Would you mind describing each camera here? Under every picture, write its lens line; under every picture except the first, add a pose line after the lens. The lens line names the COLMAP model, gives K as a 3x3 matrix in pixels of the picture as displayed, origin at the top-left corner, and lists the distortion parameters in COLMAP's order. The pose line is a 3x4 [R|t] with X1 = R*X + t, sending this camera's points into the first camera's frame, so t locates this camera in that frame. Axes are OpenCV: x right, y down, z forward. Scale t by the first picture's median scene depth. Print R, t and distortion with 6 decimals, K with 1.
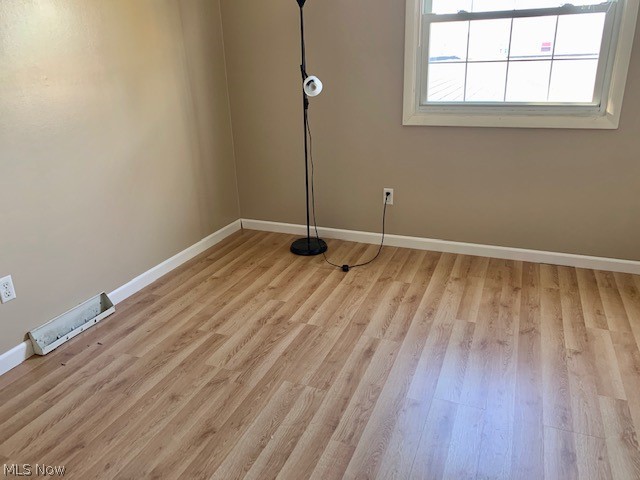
lens RADIAL K [[484.8, 0, 322.2], [0, 484.8, 238.5], [0, 0, 1]] dist [0.021139, -0.023155]
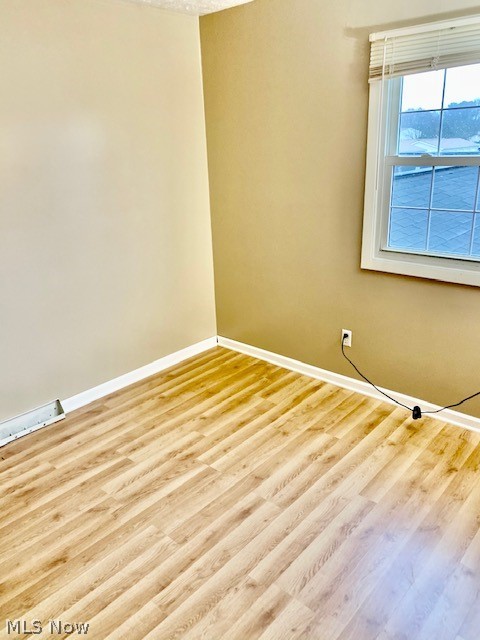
lens RADIAL K [[484.8, 0, 245.0], [0, 484.8, 322.1], [0, 0, 1]] dist [0.021139, -0.023155]
pose [[0.940548, 0.120568, -0.317541, 0.322491], [-0.115753, 0.992694, 0.034062, -0.167198], [0.319328, 0.004719, 0.947633, 0.042993]]
